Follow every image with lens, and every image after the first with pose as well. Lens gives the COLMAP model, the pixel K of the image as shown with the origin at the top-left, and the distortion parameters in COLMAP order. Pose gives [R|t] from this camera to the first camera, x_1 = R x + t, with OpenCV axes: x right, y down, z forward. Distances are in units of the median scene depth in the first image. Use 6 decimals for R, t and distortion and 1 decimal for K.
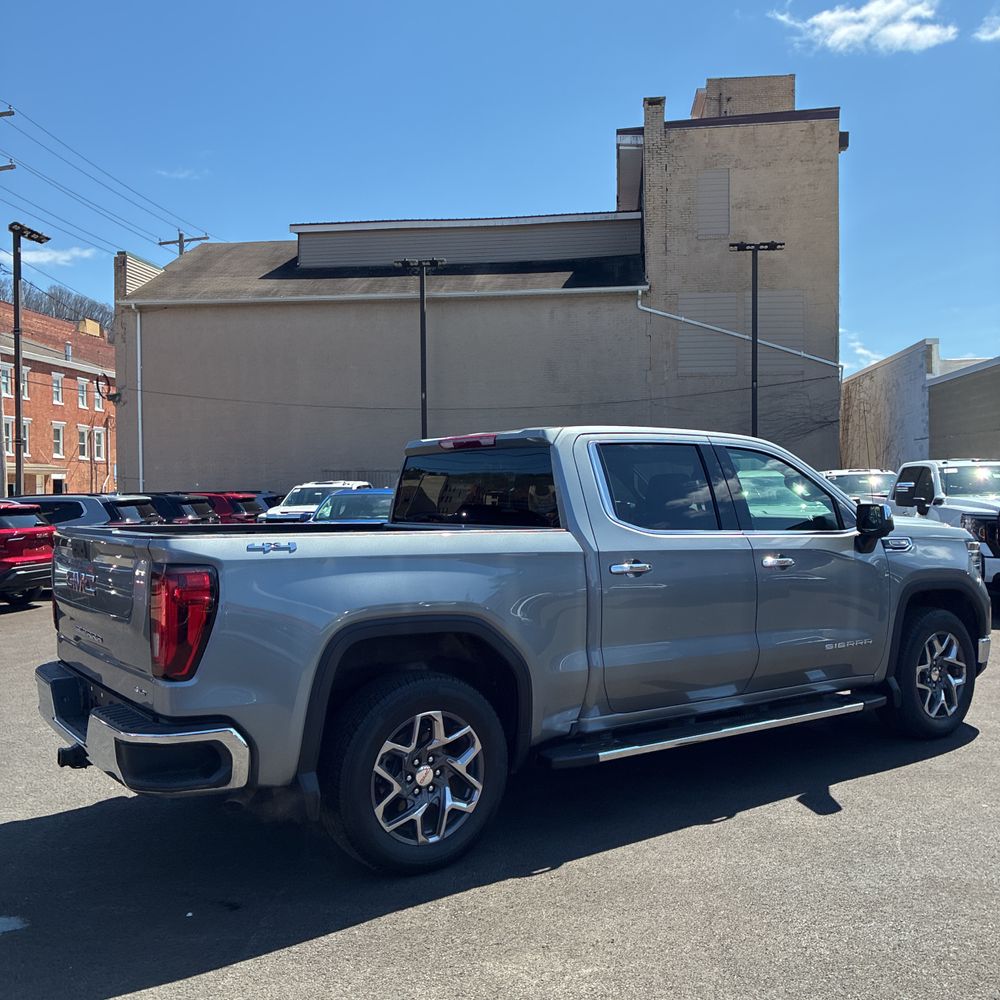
lens RADIAL K [[998.4, 0, 494.3], [0, 998.4, 501.8], [0, 0, 1]] dist [0.016668, -0.001247]
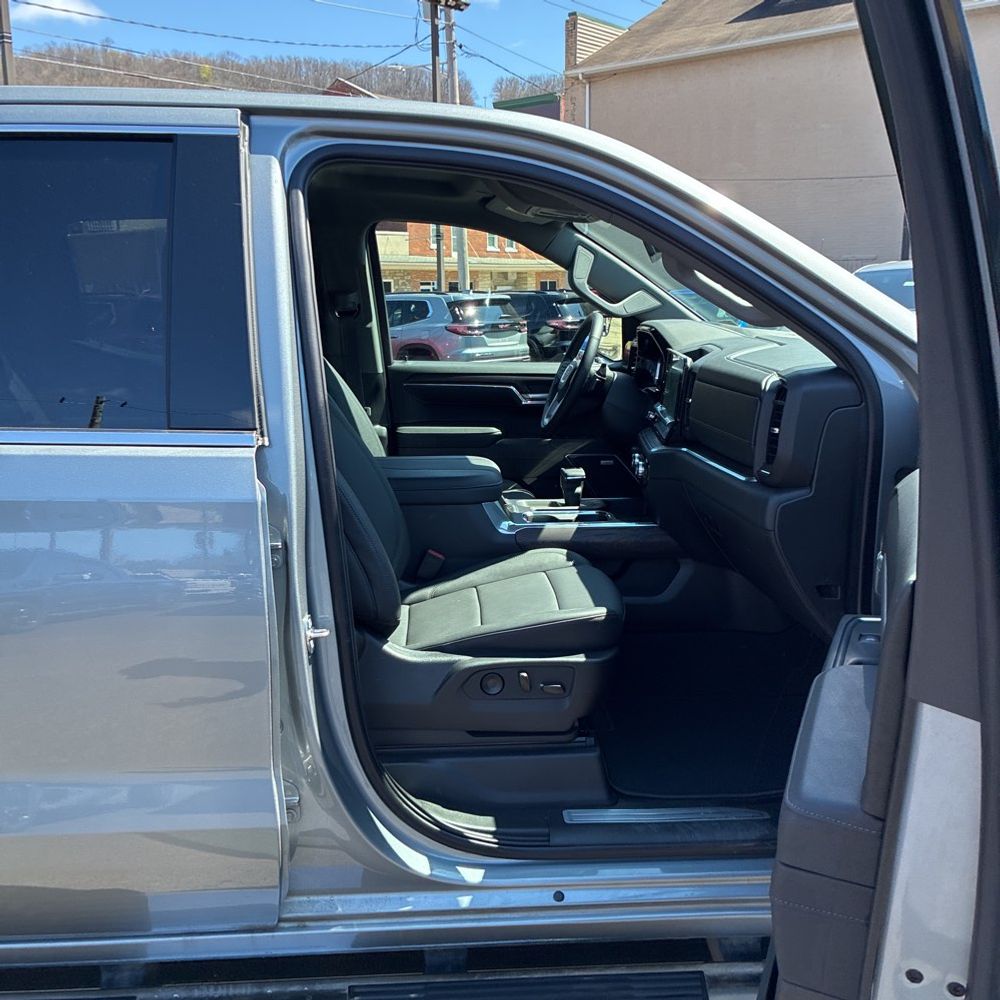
lens RADIAL K [[998.4, 0, 494.3], [0, 998.4, 501.8], [0, 0, 1]] dist [0.016668, -0.001247]
pose [[0.845772, 0.108039, -0.522492, 0.089399], [-0.000989, 0.979599, 0.200959, -0.002187], [0.533544, -0.169449, 0.828624, 0.160721]]
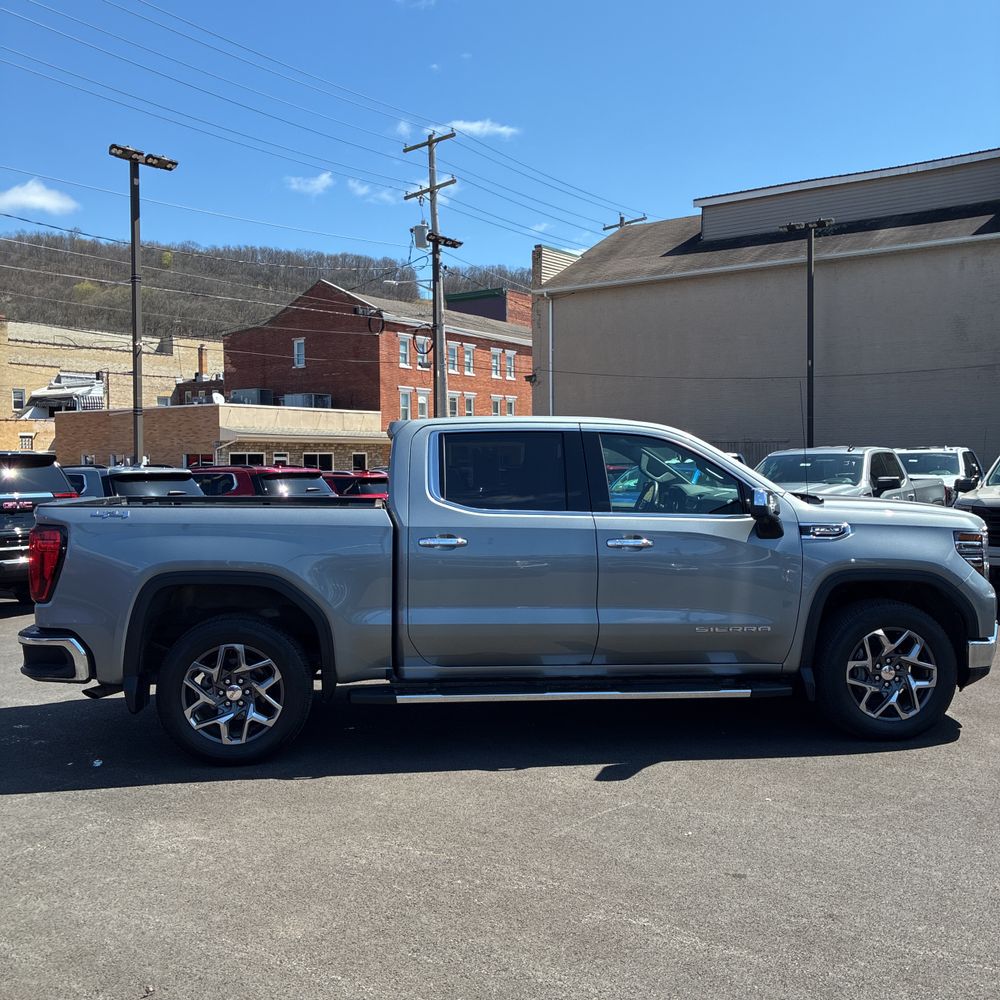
lens RADIAL K [[995.1, 0, 486.9], [0, 995.1, 497.2], [0, 0, 1]] dist [0.015050, -0.010186]
pose [[0.873575, 0.019923, -0.486282, 0.130093], [-0.006285, 0.999540, 0.029662, -0.003581], [0.486649, -0.022856, 0.873299, 0.003970]]
